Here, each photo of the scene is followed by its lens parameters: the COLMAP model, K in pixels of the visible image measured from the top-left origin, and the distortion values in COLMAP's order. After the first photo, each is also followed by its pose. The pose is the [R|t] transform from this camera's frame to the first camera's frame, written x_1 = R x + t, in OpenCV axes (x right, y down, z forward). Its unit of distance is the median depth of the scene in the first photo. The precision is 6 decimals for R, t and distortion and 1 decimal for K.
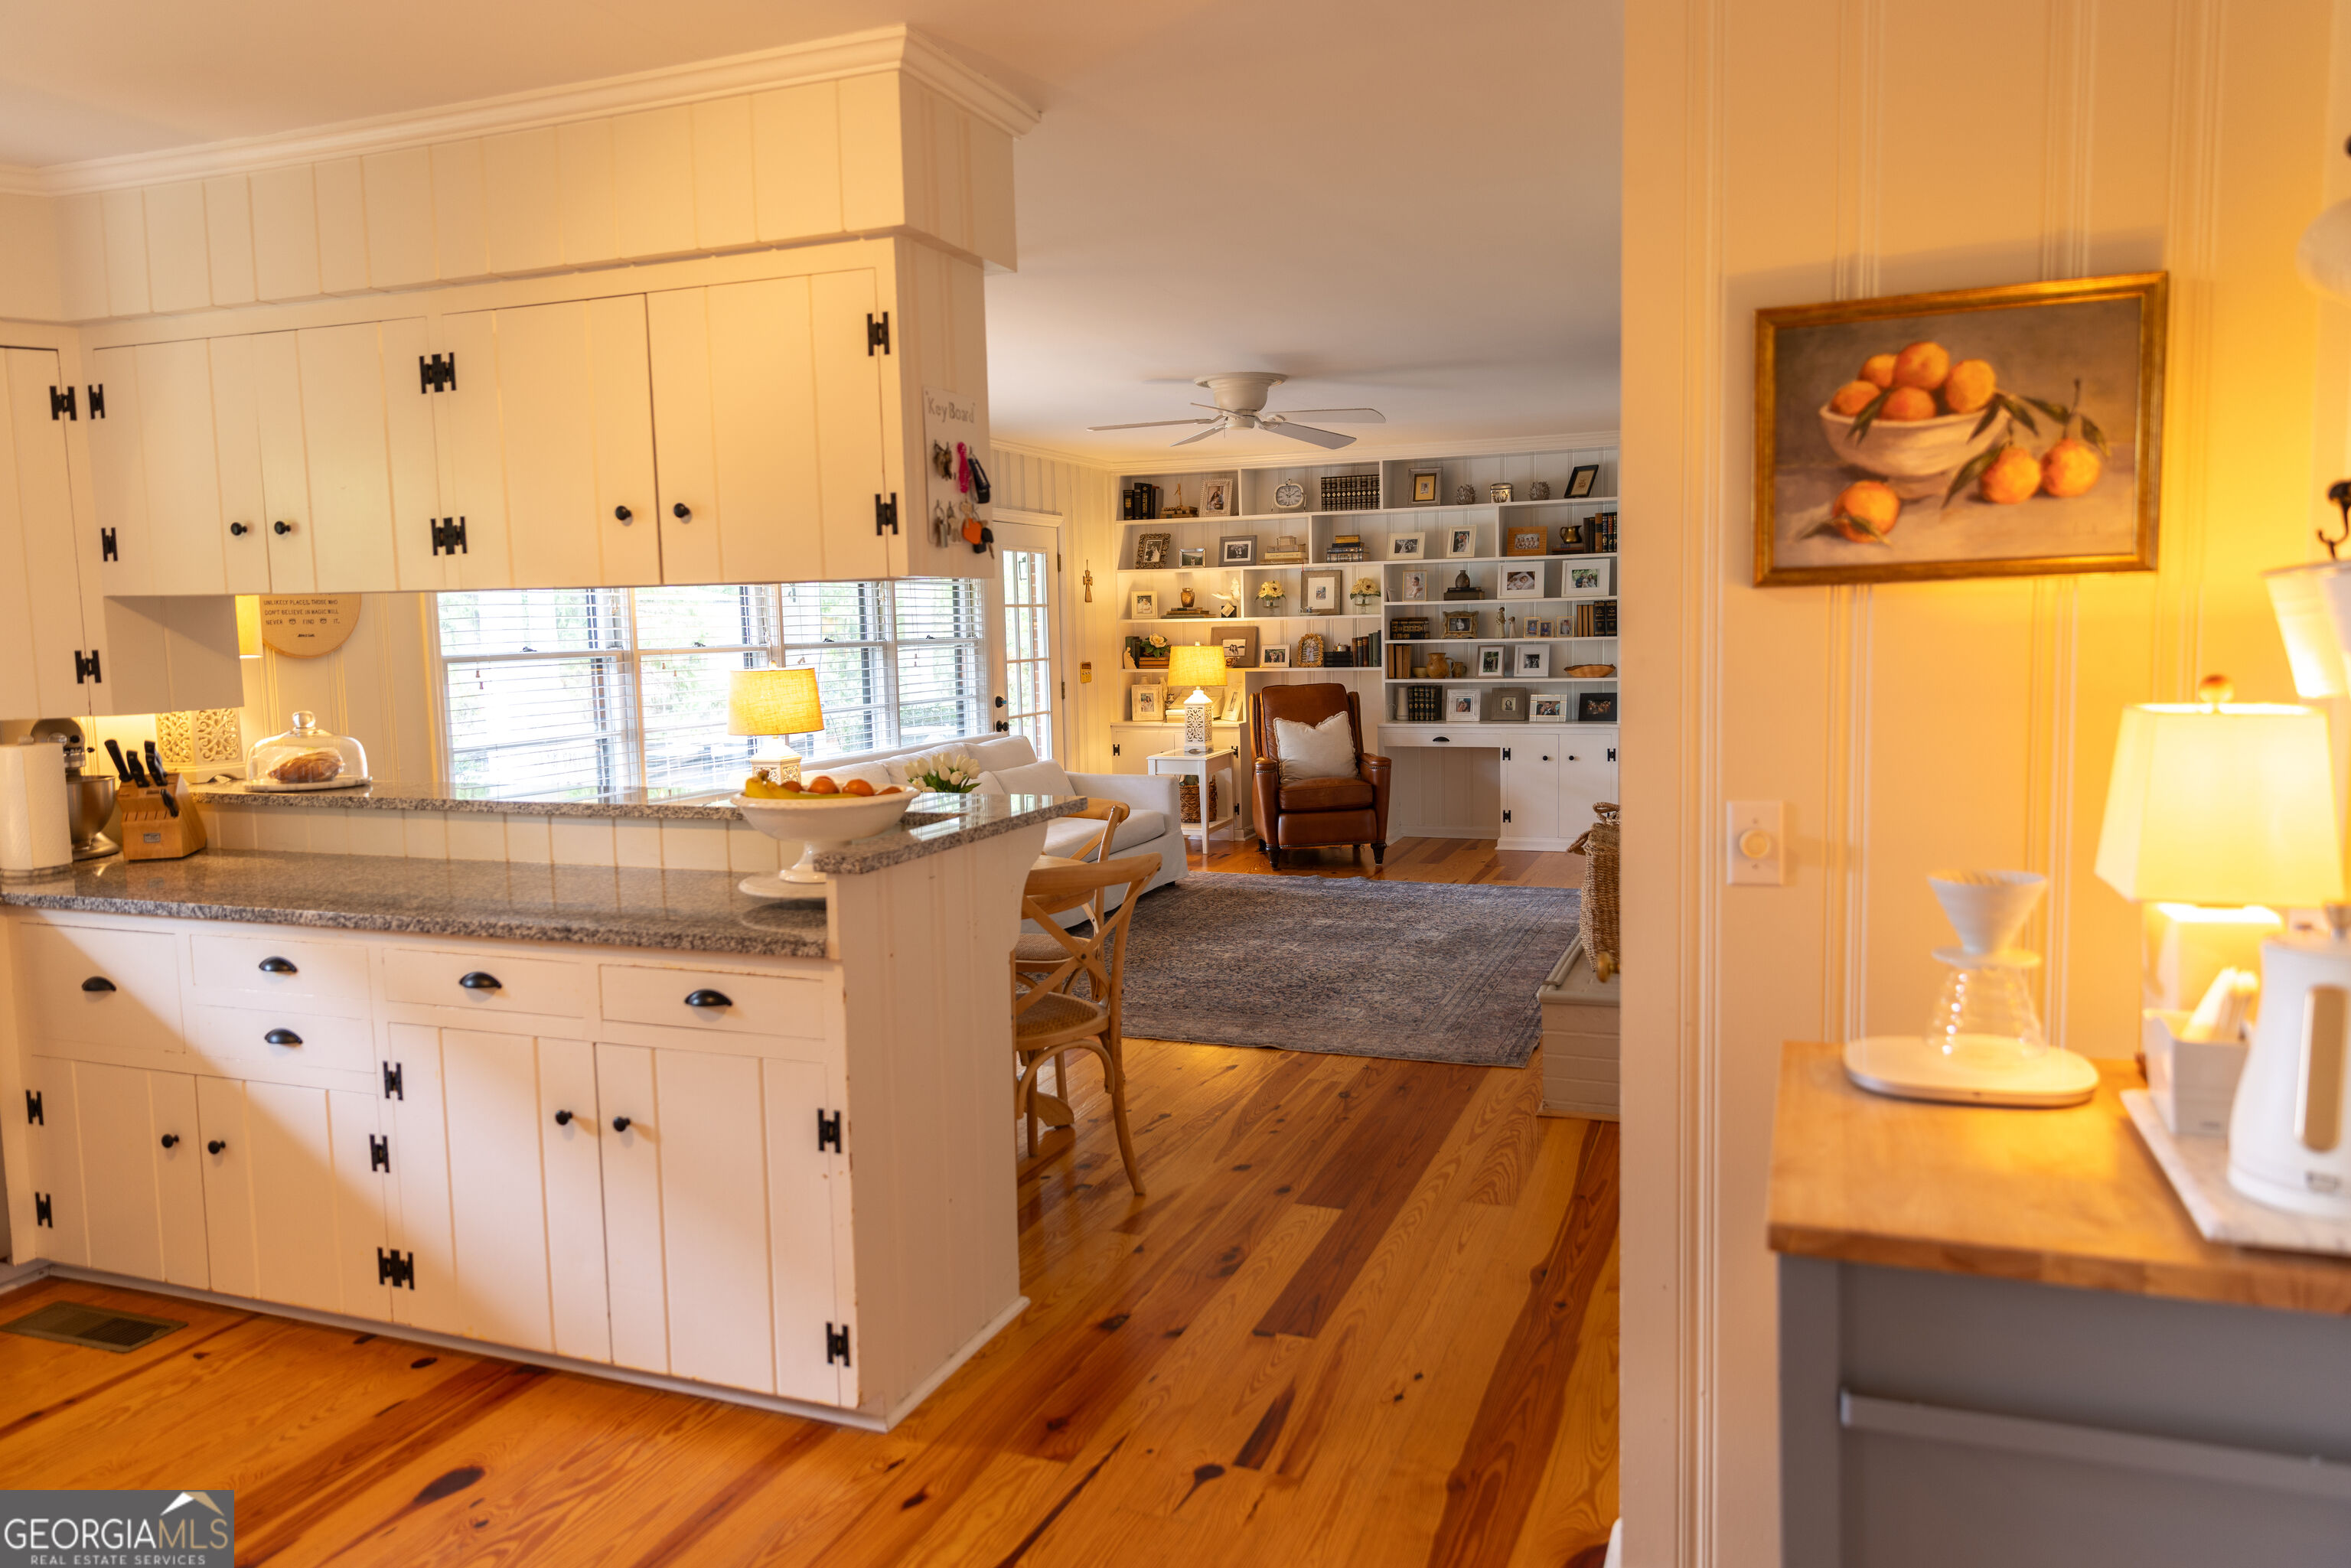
lens RADIAL K [[1561.5, 0, 1175.2], [0, 1561.5, 769.9], [0, 0, 1]] dist [0.008991, 0.003638]
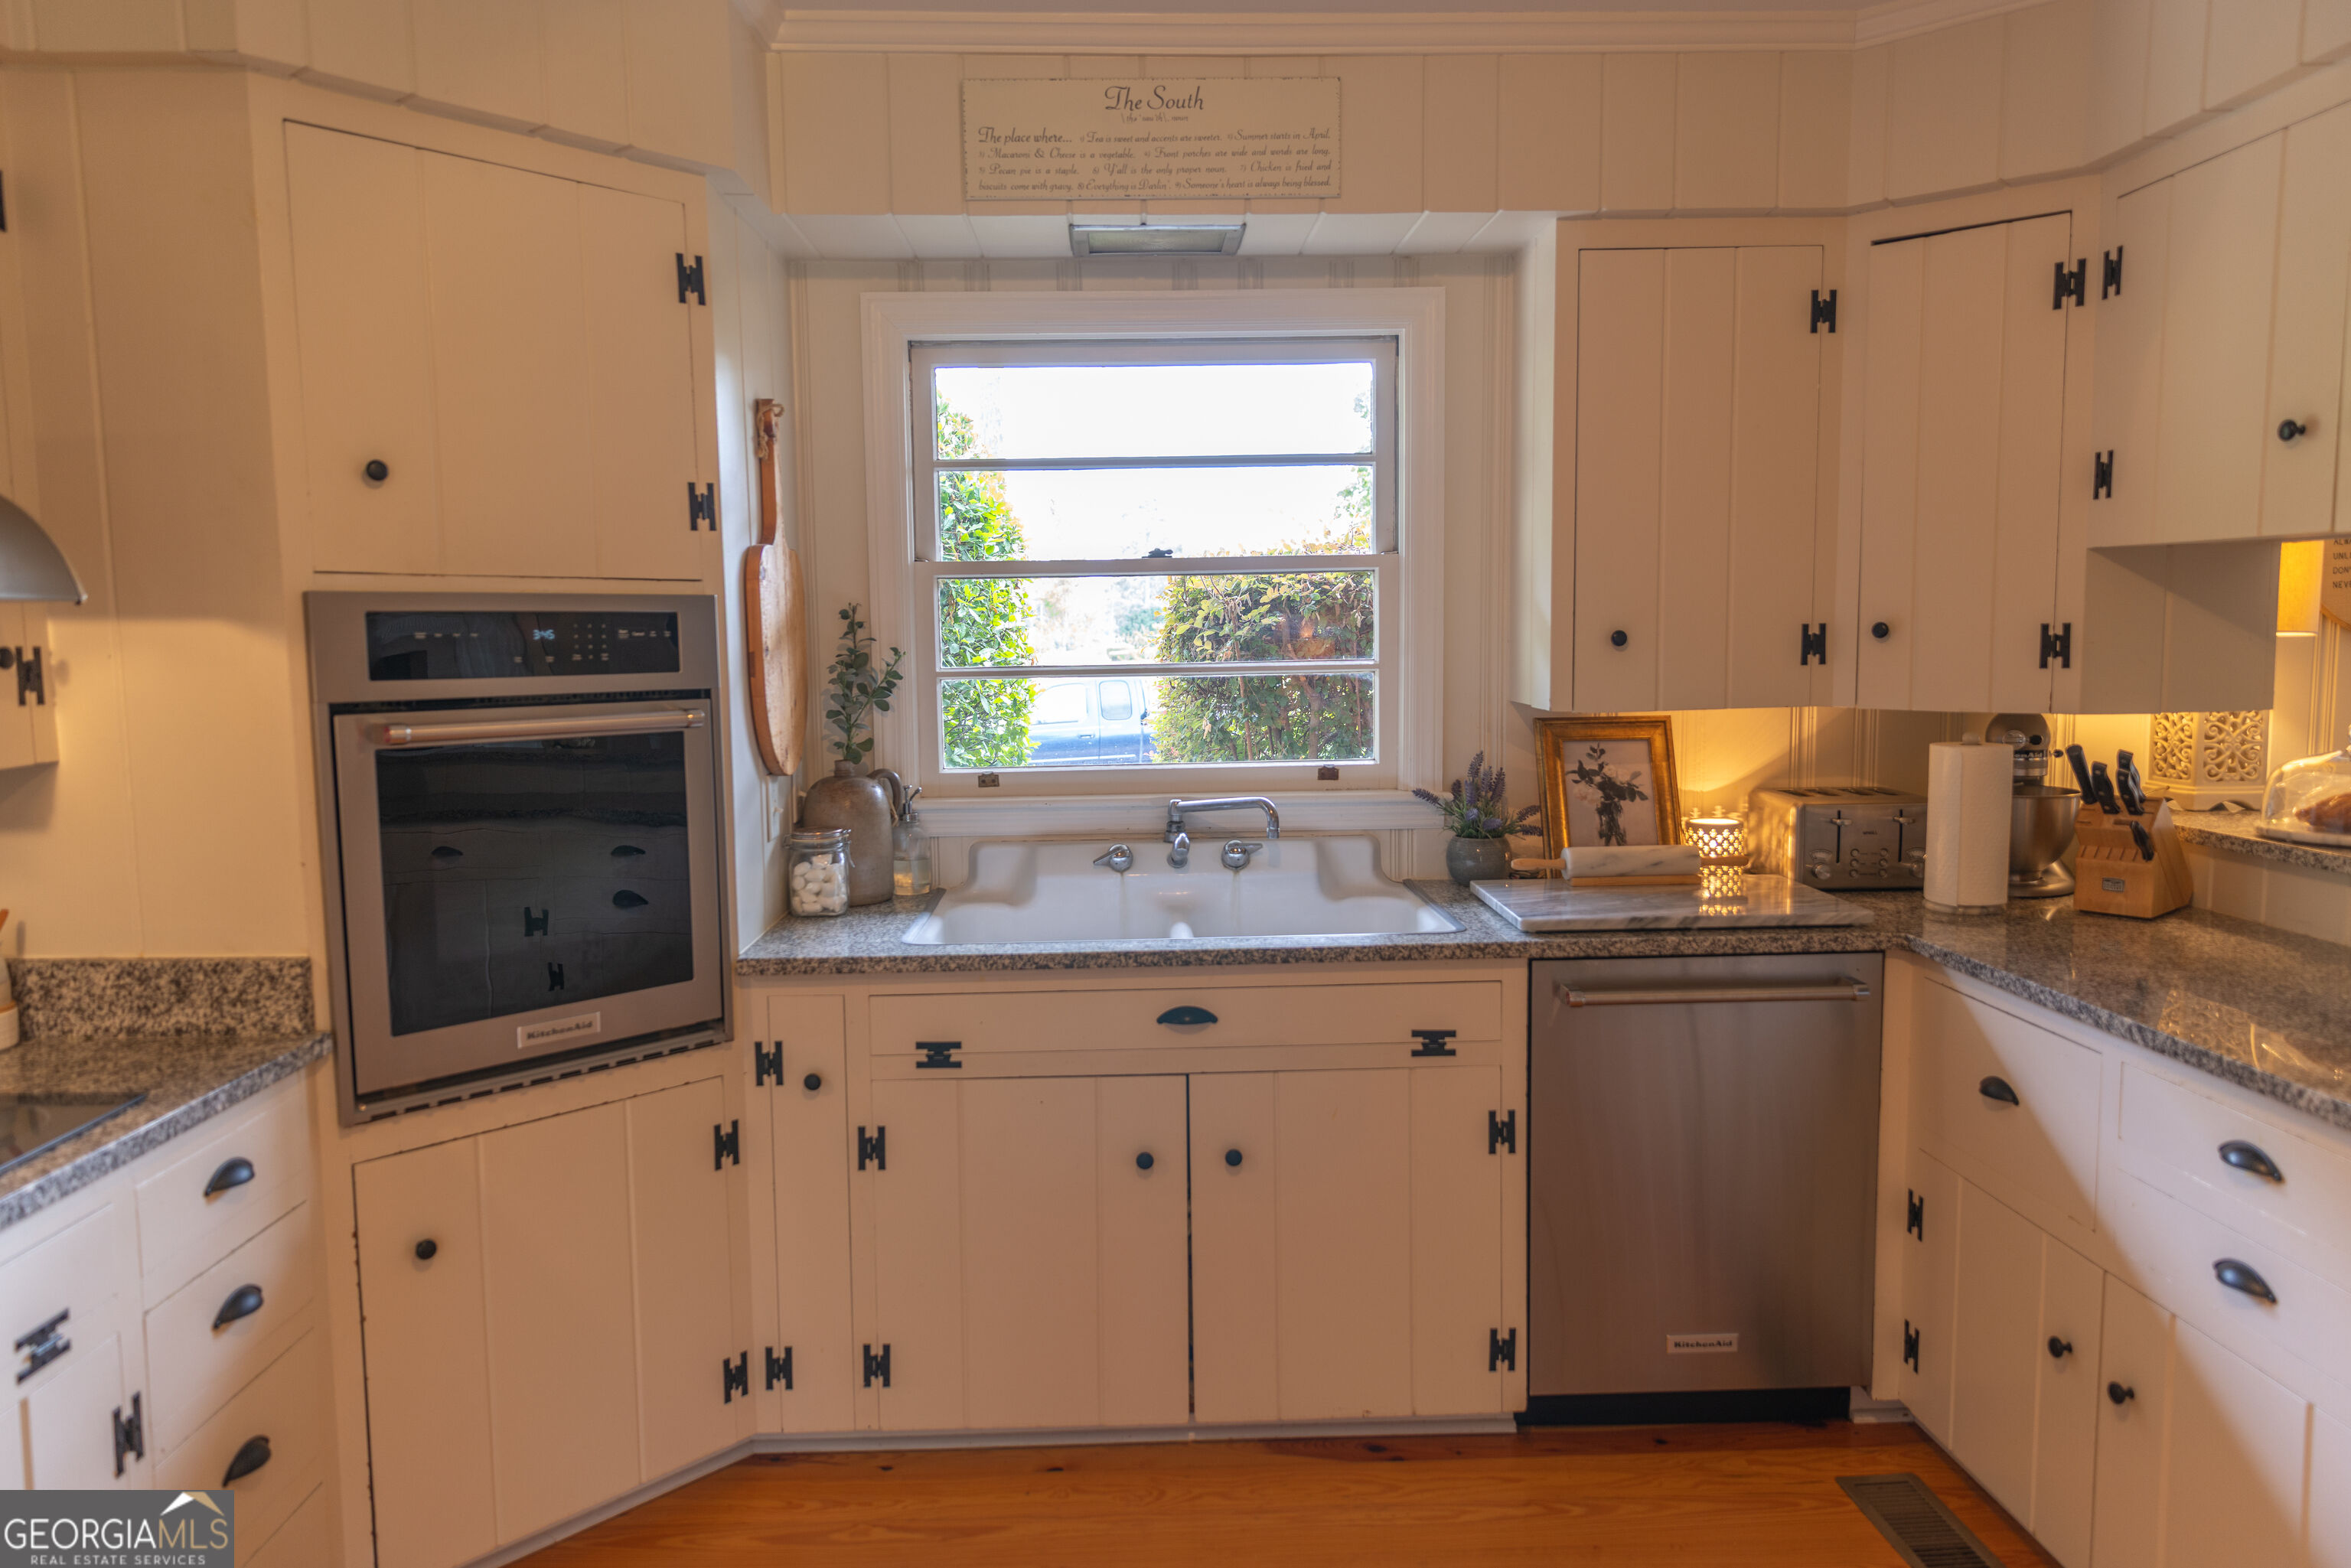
lens RADIAL K [[1561.5, 0, 1185.3], [0, 1561.5, 780.7], [0, 0, 1]] dist [0.008991, 0.003638]
pose [[0.394573, 0.104259, -0.912931, -0.170411], [-0.081160, 0.993613, 0.078395, -0.026126], [0.915273, 0.043161, 0.400514, 0.323191]]
